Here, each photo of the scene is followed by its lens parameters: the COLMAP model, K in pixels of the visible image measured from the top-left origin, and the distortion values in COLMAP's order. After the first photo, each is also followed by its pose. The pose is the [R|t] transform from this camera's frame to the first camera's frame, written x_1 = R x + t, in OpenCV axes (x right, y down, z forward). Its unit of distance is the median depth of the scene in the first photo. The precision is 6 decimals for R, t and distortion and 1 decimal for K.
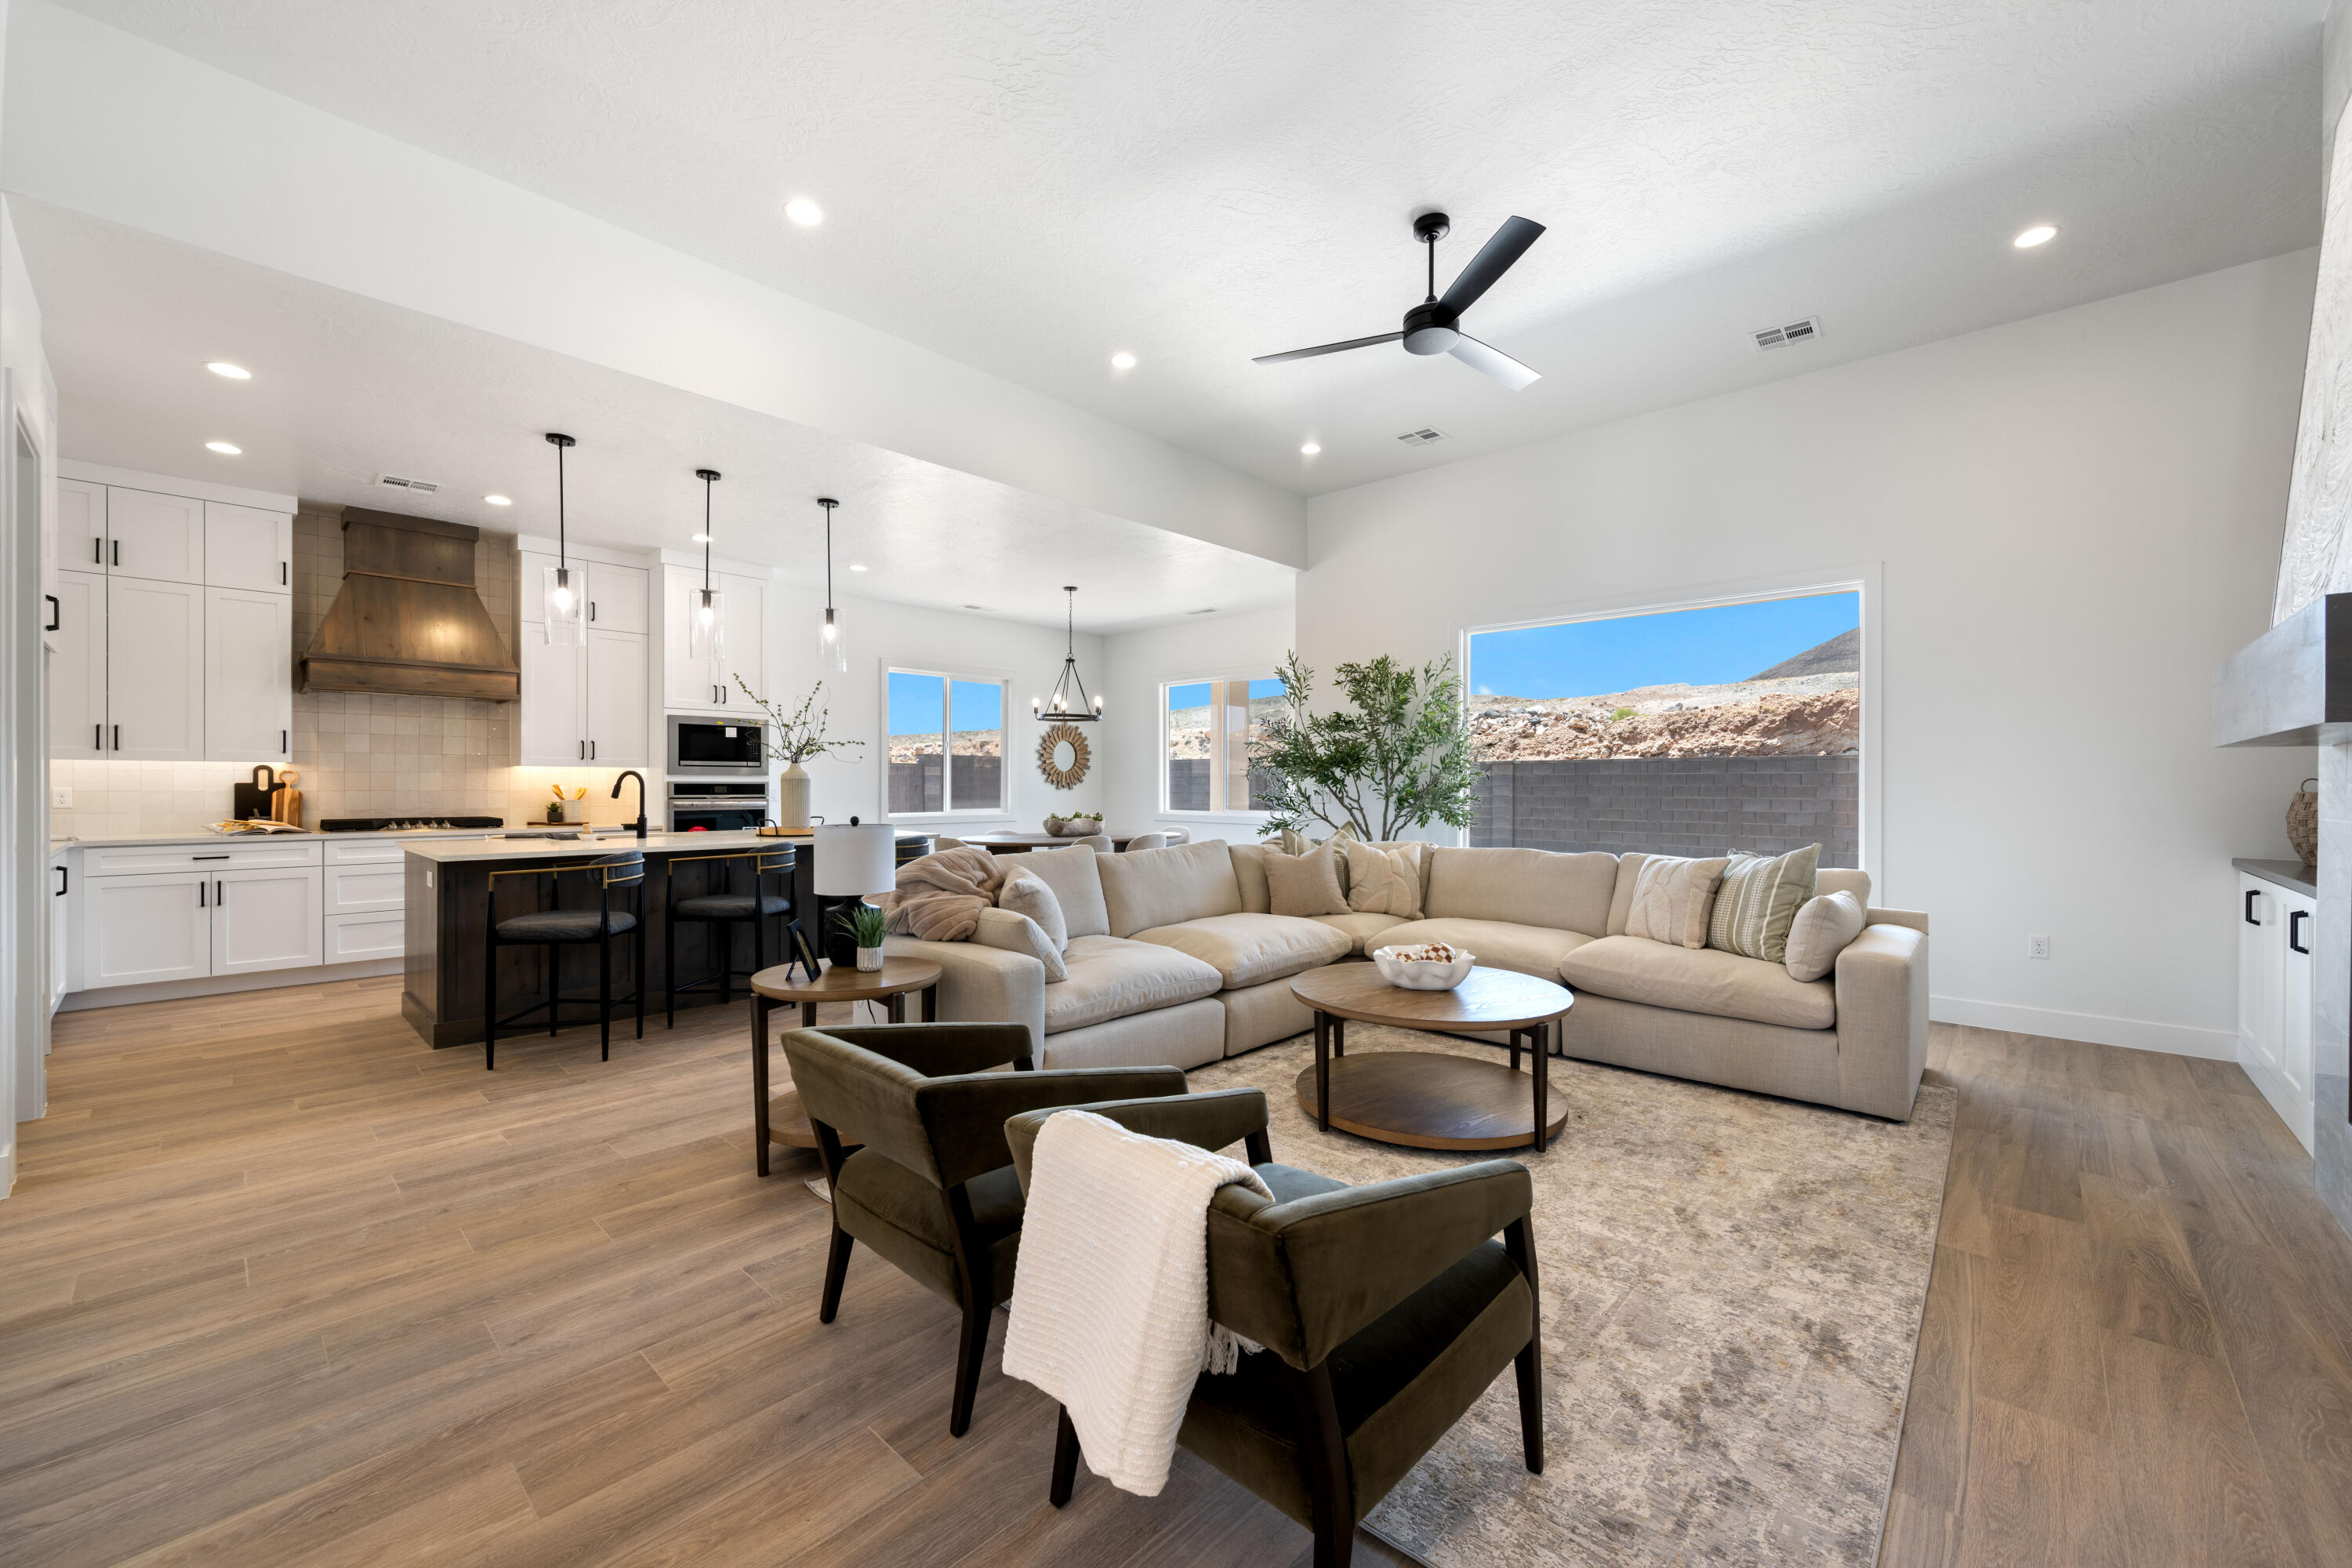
lens RADIAL K [[911.9, 0, 1183.3], [0, 911.9, 787.7], [0, 0, 1]] dist [-0.006109, 0.000852]
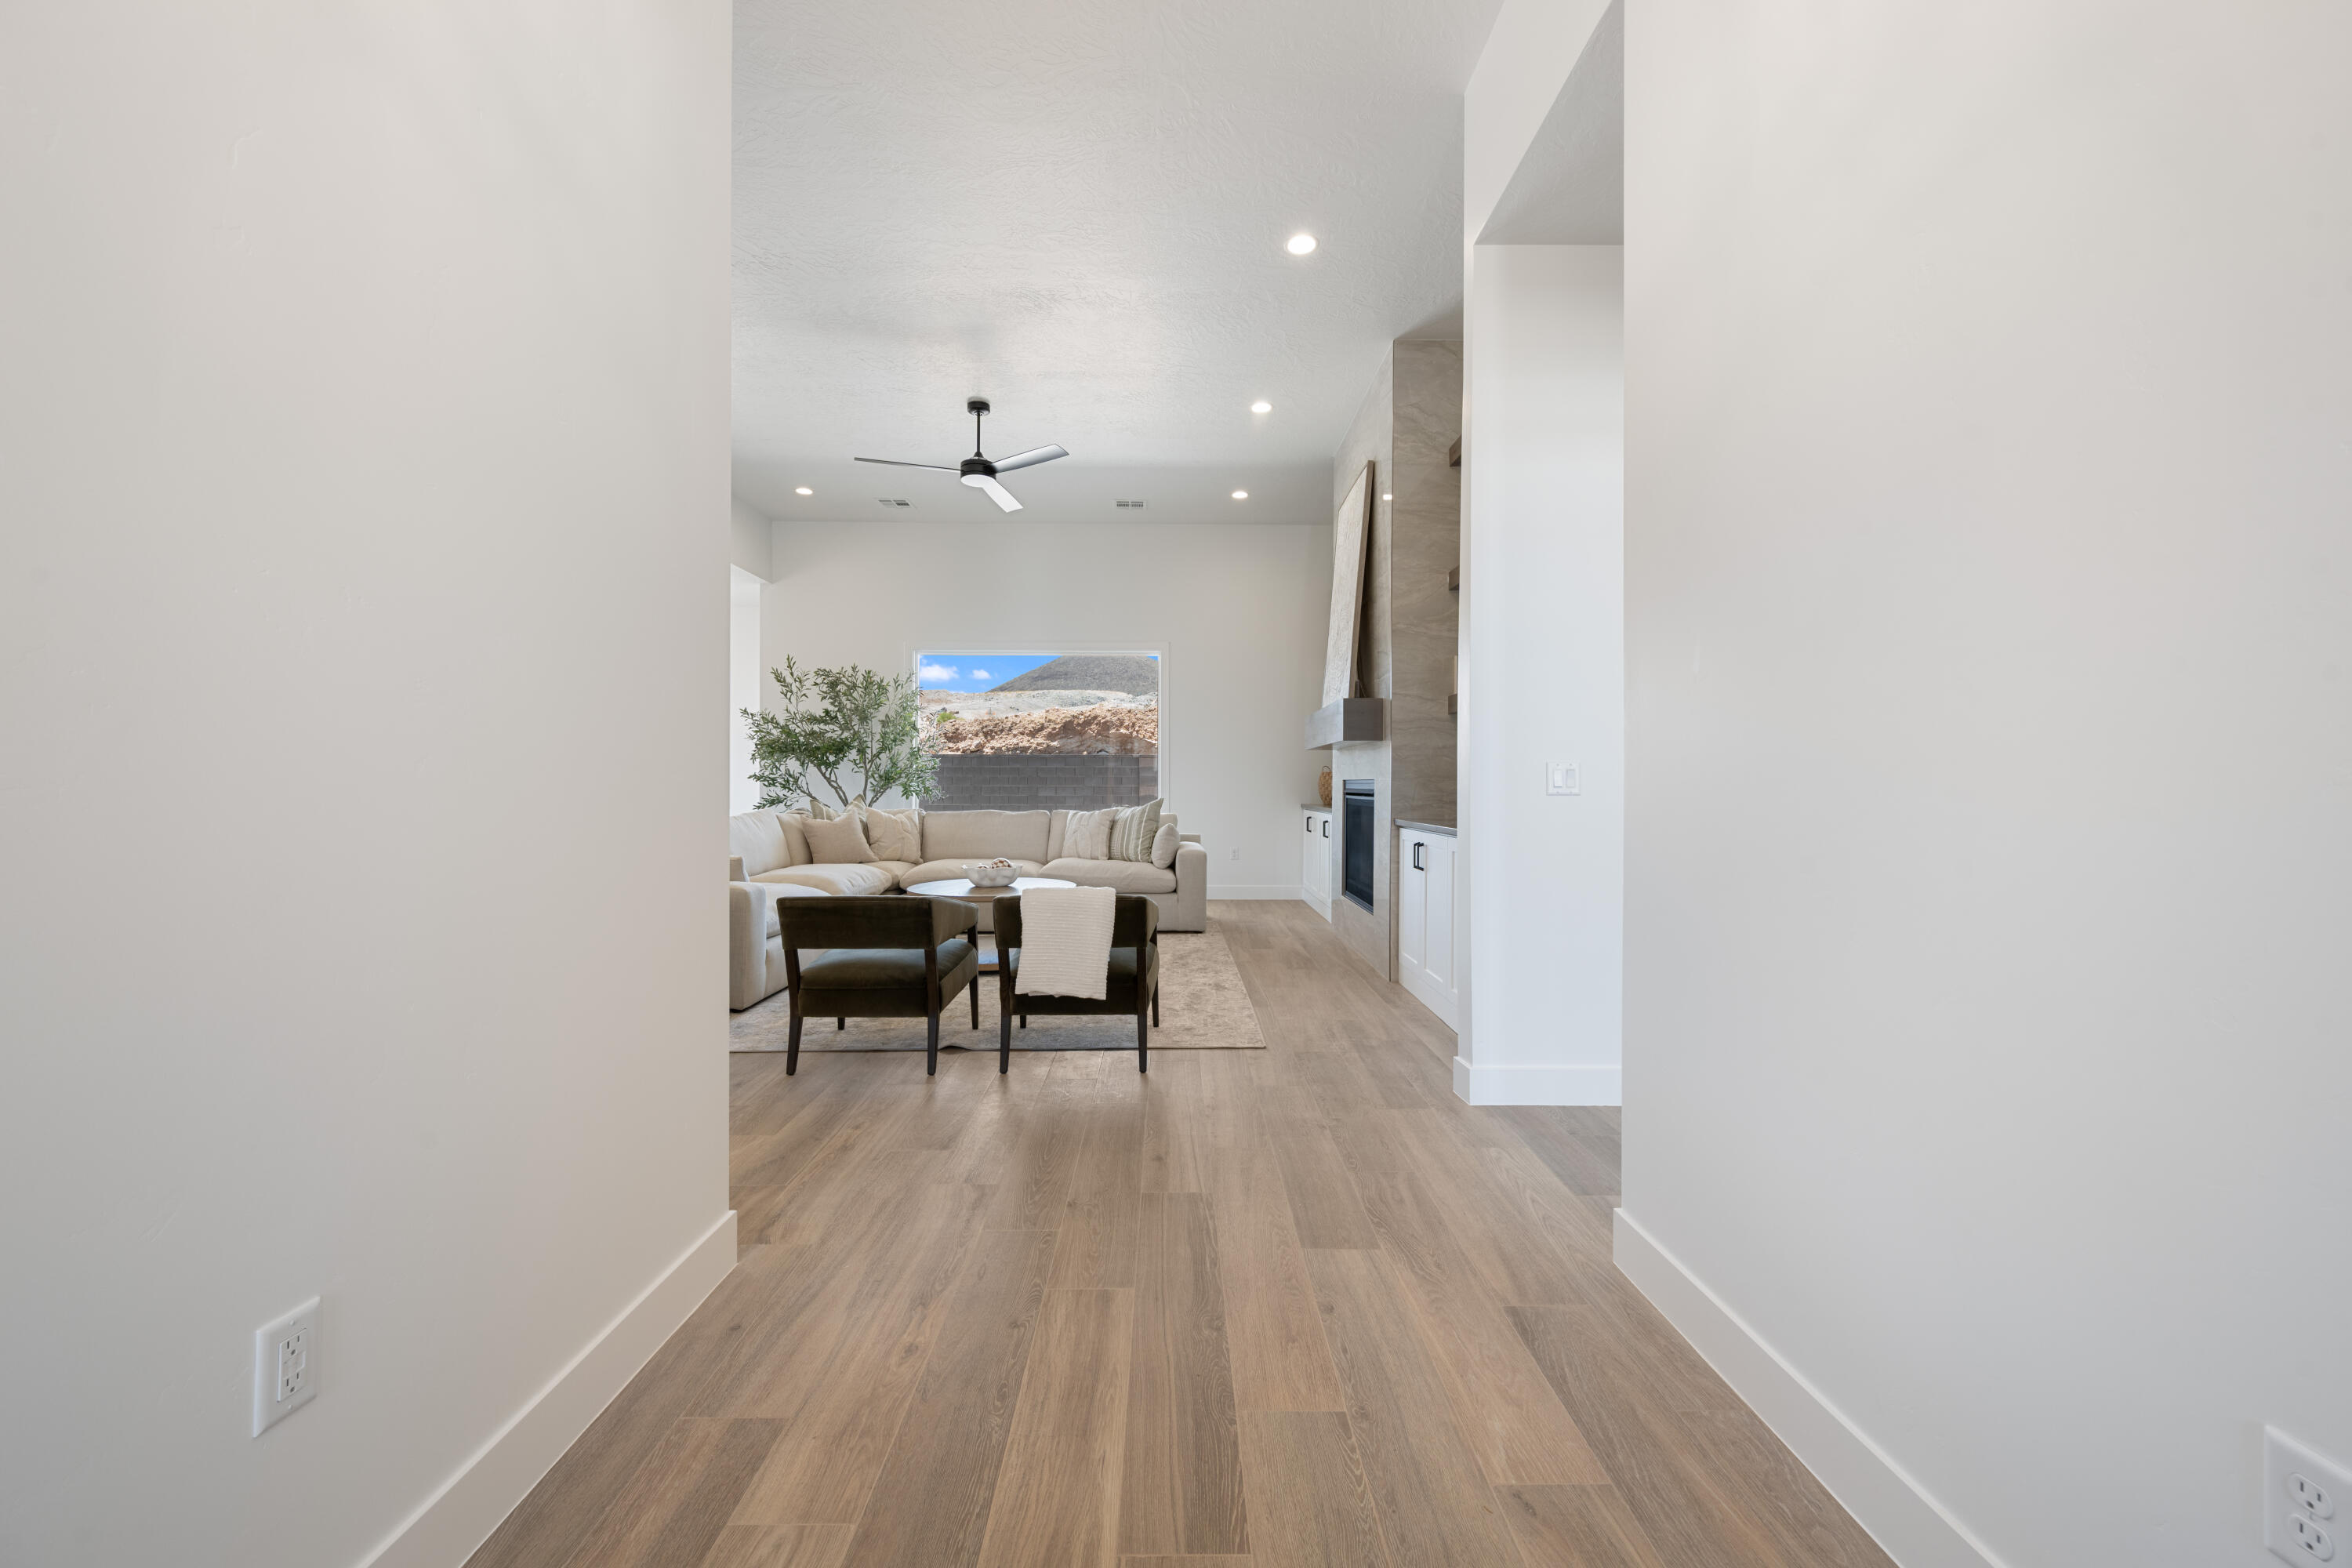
lens RADIAL K [[911.9, 0, 1177.3], [0, 911.9, 790.4], [0, 0, 1]] dist [-0.006109, 0.000852]
pose [[0.724757, -0.005834, 0.688979, -0.463260], [0.000928, 0.999972, 0.007491, 0.025917], [-0.689003, -0.004790, 0.724742, -0.308970]]
